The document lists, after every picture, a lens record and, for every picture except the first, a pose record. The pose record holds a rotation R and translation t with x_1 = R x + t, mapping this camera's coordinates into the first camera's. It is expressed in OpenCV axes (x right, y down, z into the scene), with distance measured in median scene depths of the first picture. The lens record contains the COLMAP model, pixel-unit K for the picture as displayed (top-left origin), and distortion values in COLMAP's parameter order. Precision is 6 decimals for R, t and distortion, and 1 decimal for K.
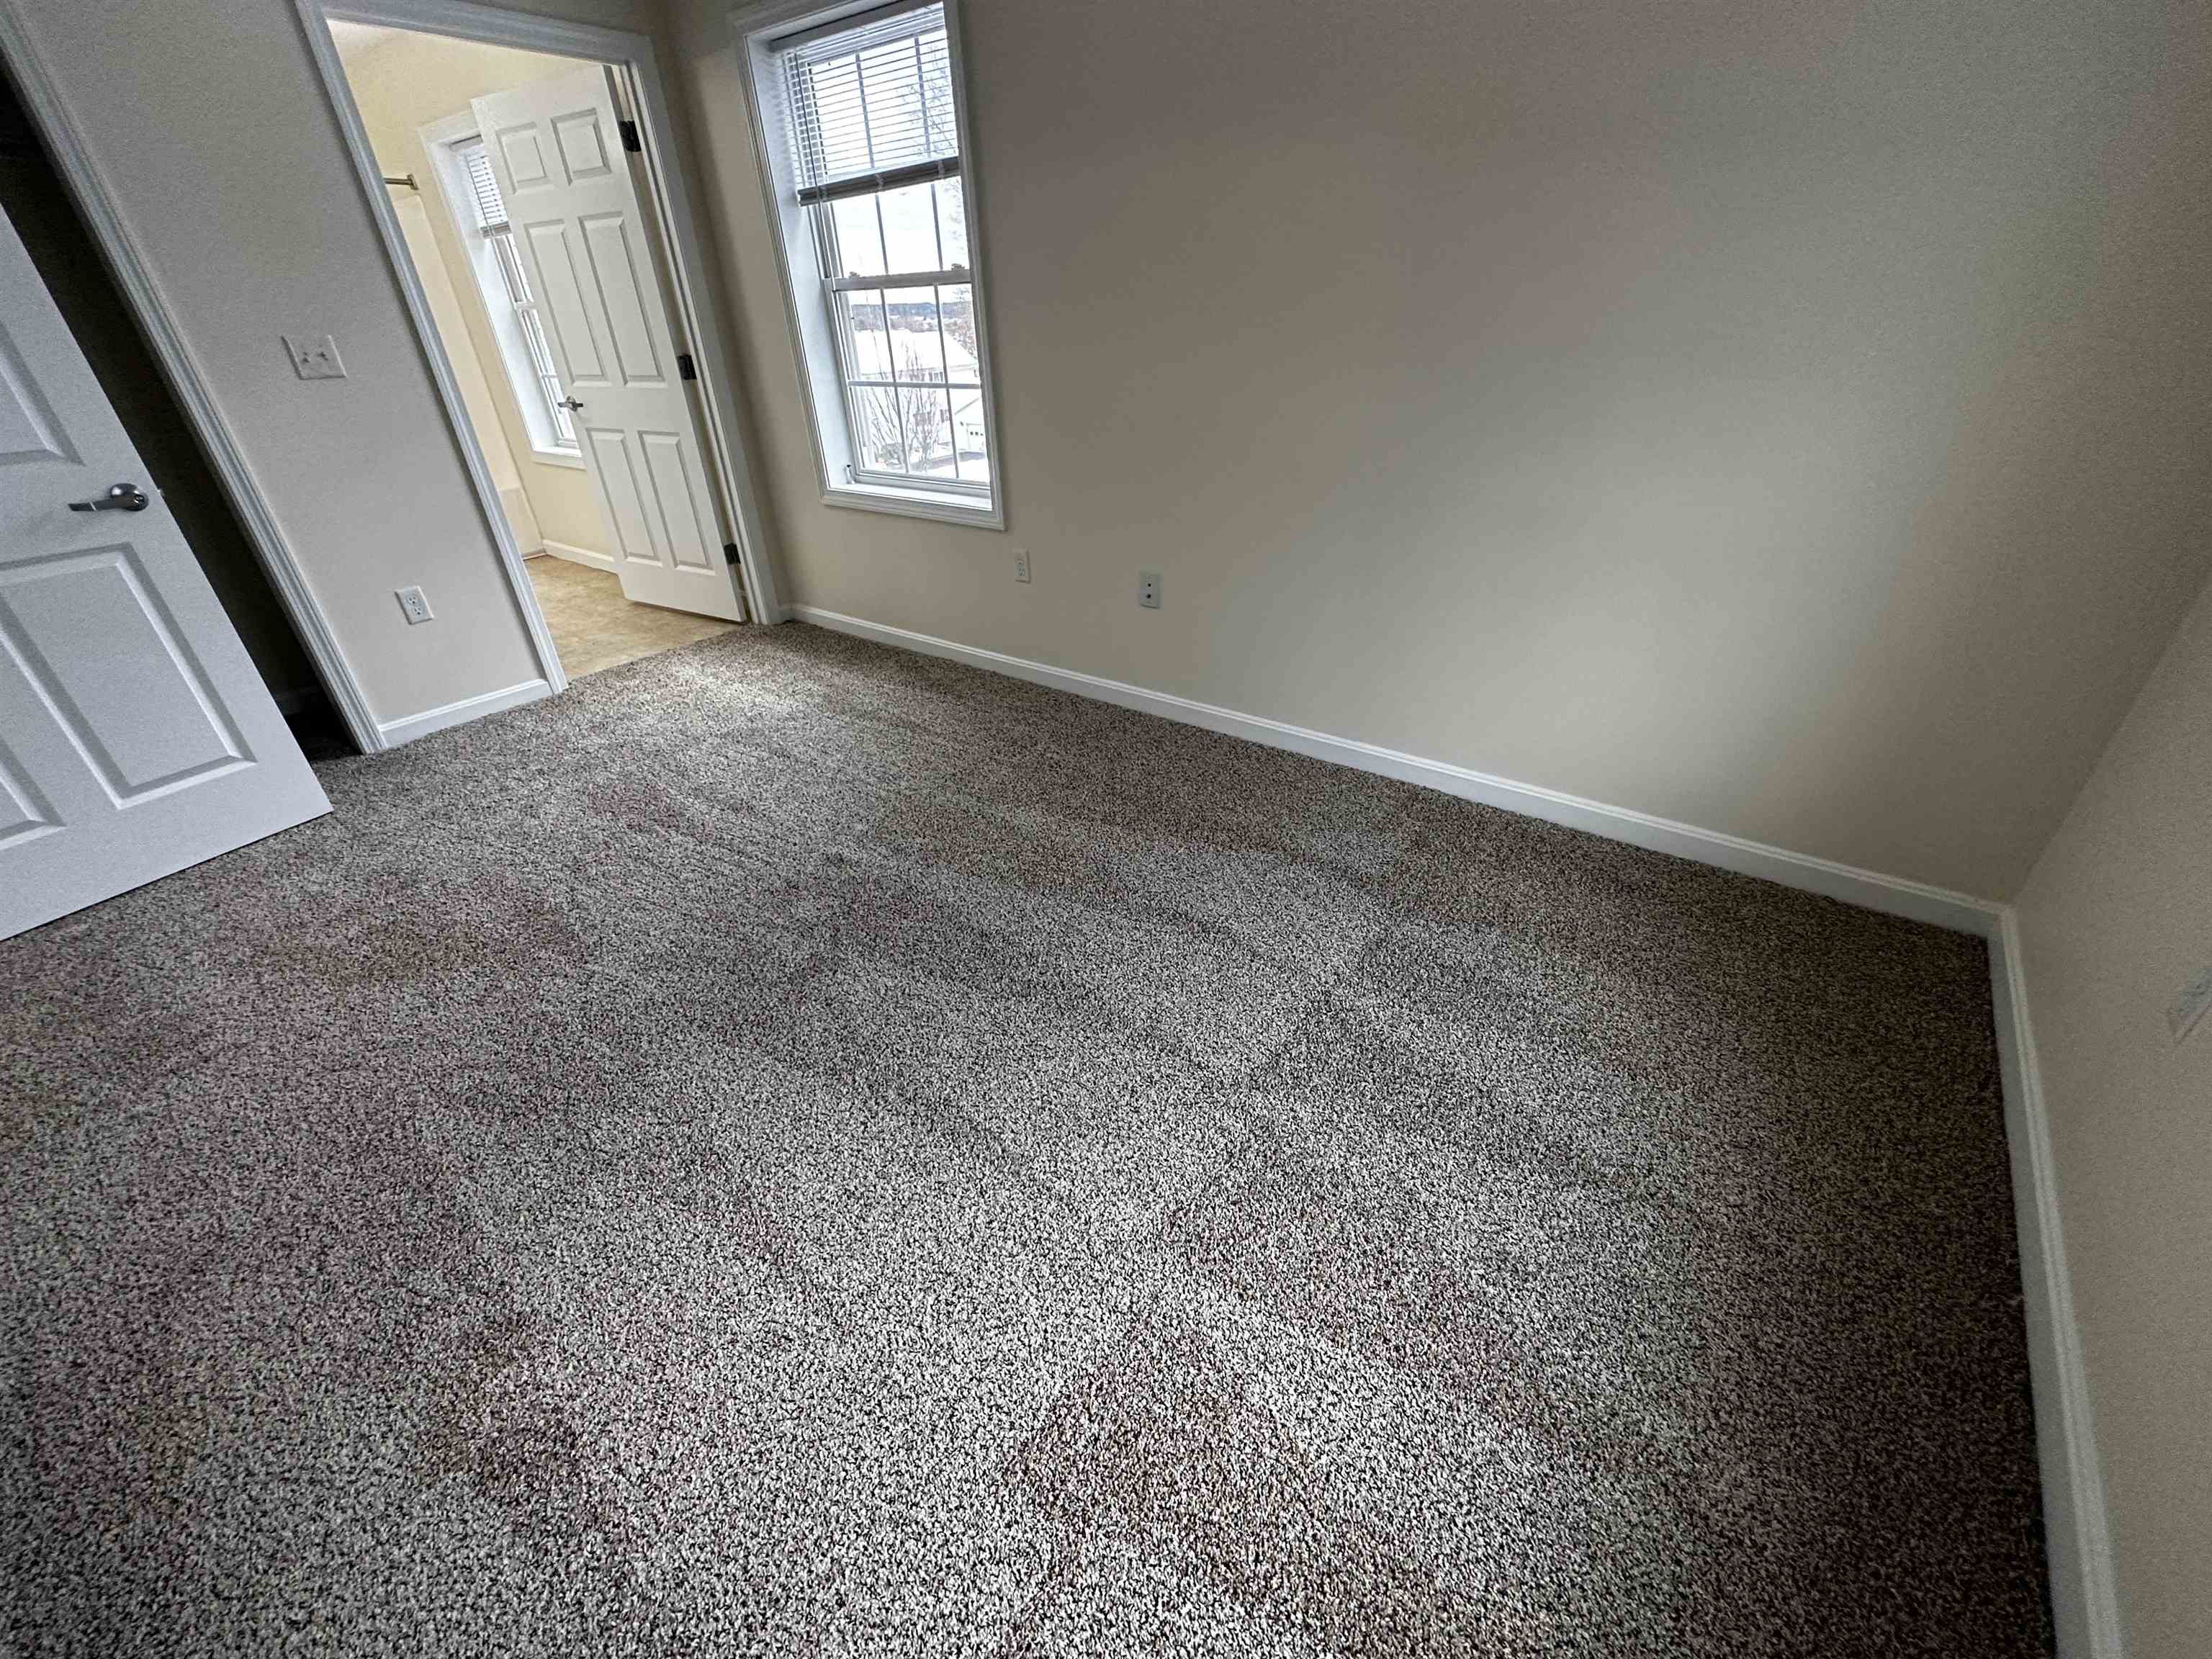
lens RADIAL K [[885.2, 0, 1107.8], [0, 885.2, 832.1], [0, 0, 1]] dist [-0.000101, 0.000295]
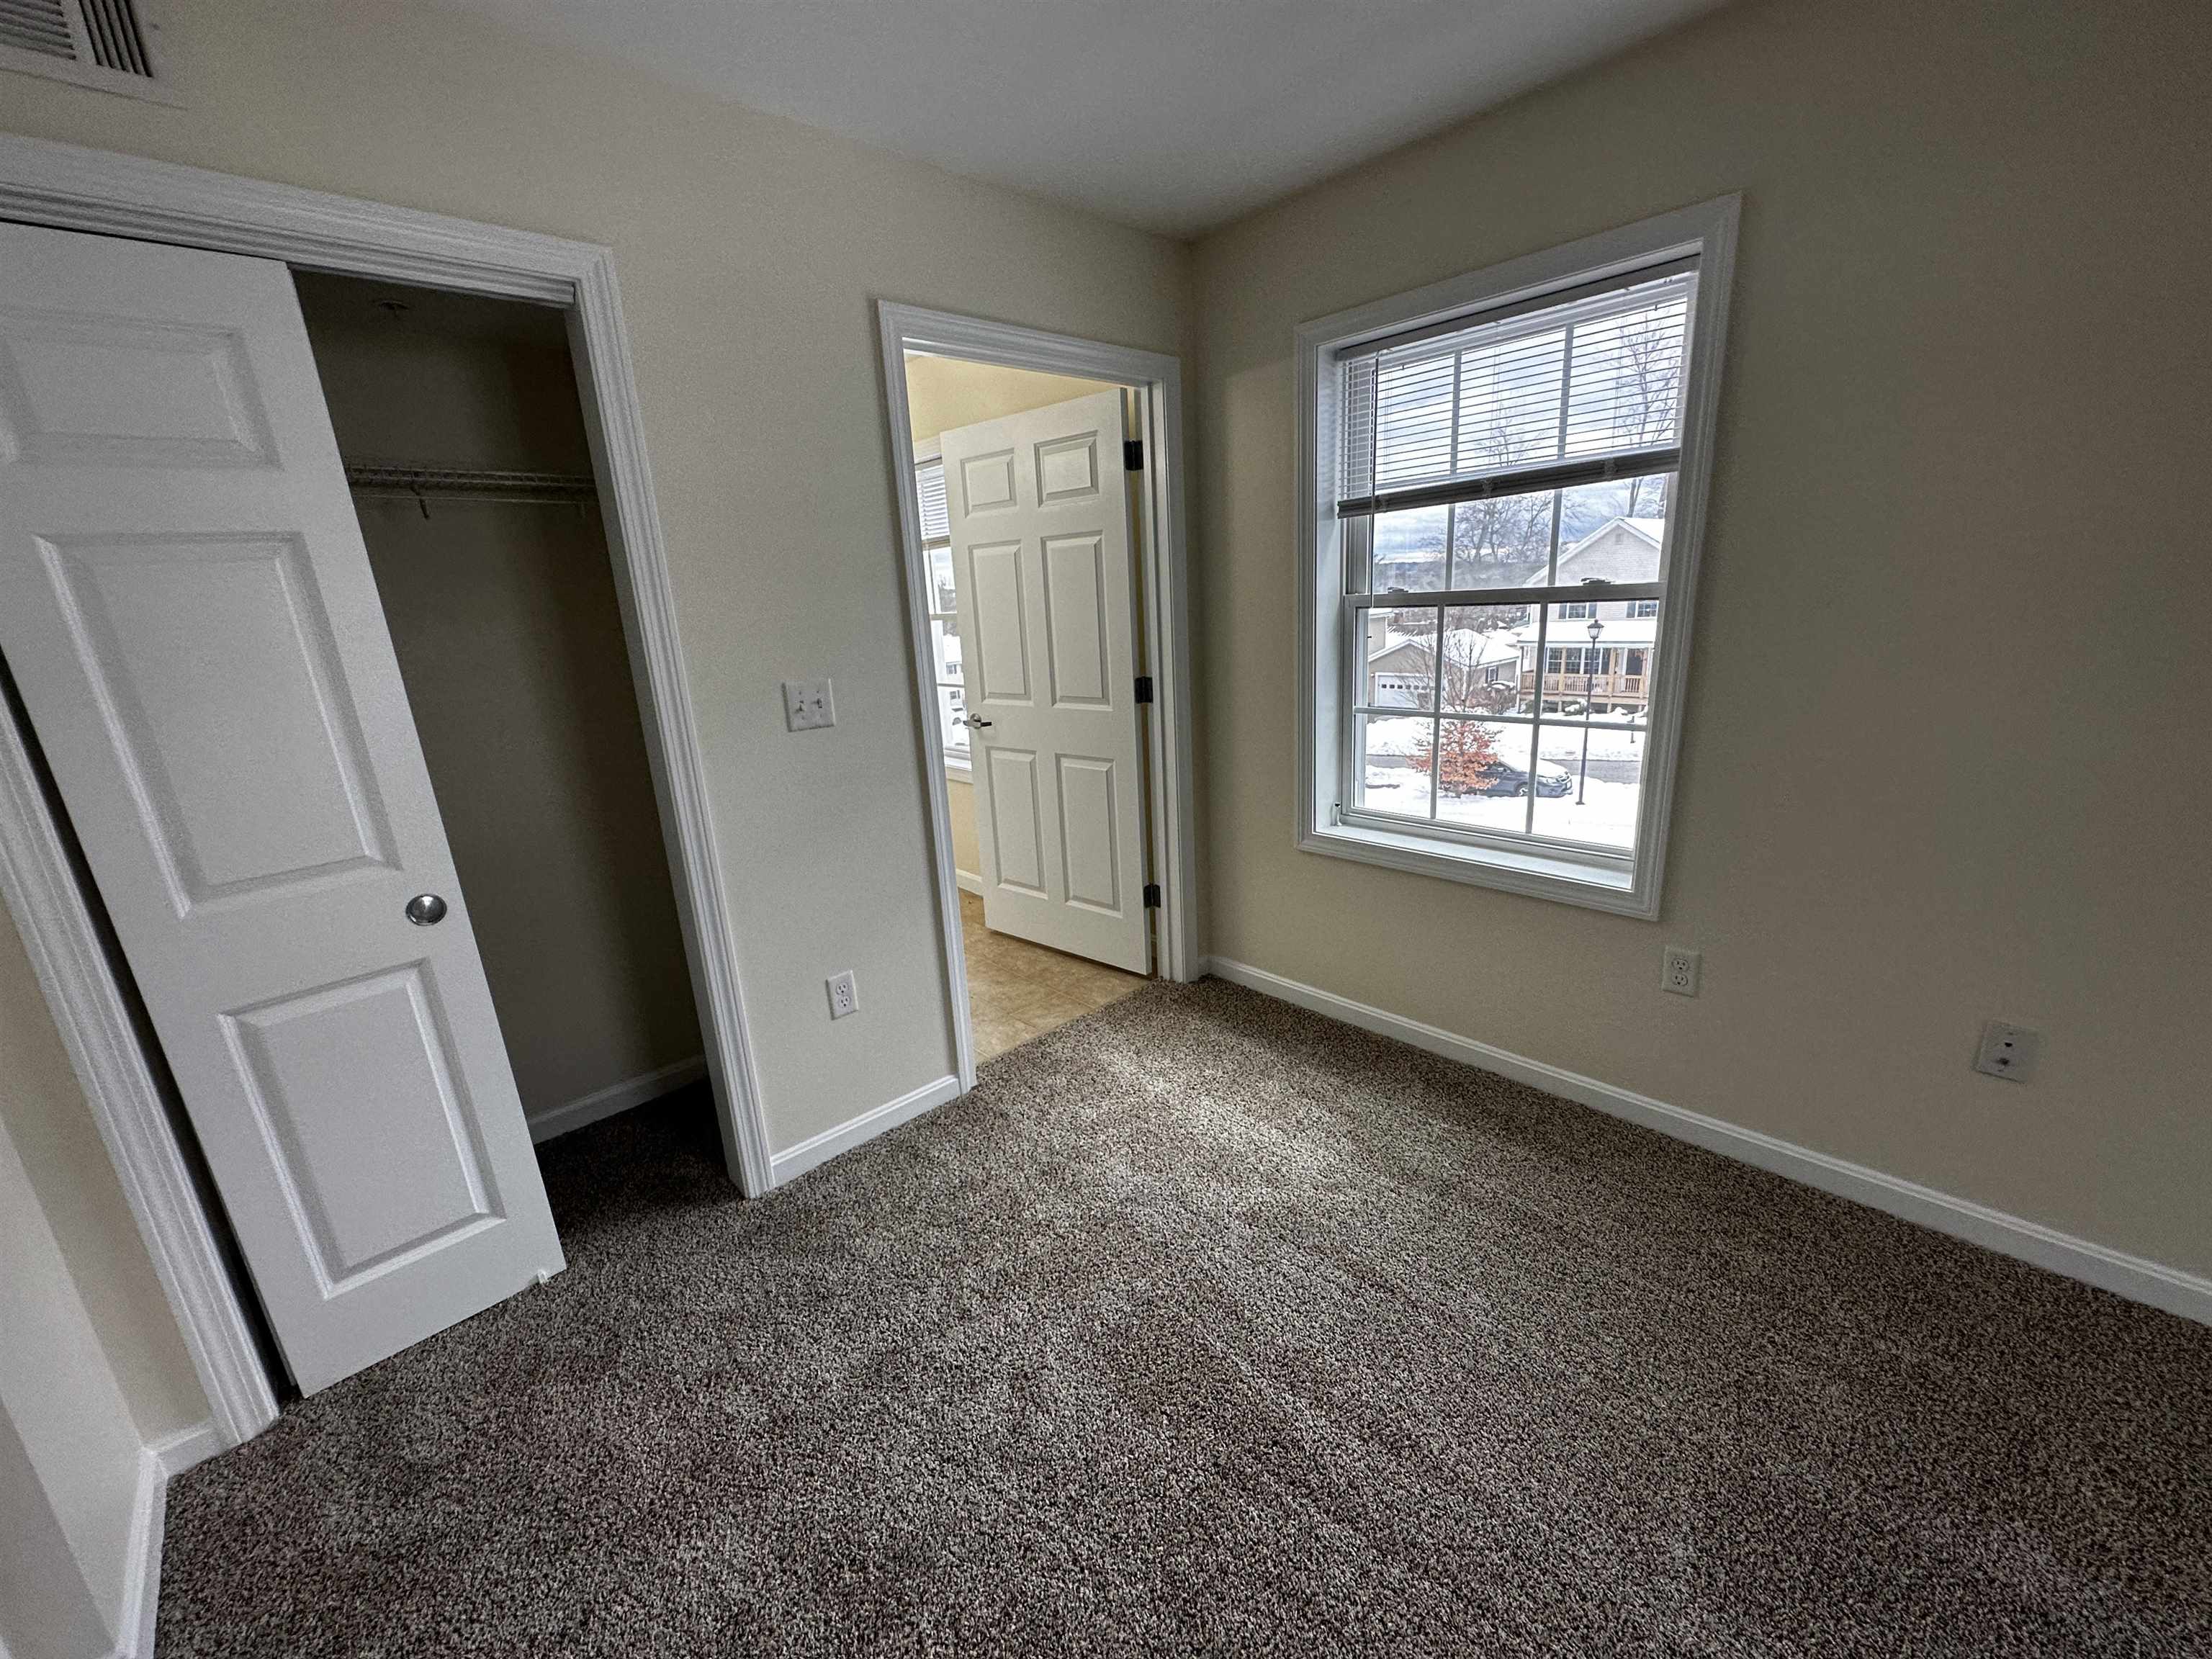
lens RADIAL K [[885.2, 0, 1107.8], [0, 885.2, 832.1], [0, 0, 1]] dist [-0.000101, 0.000295]
pose [[0.986443, 0.023780, -0.162373, -0.409608], [-0.065758, 0.963815, -0.258333, -0.195558], [0.150354, 0.265508, 0.952312, 0.256990]]
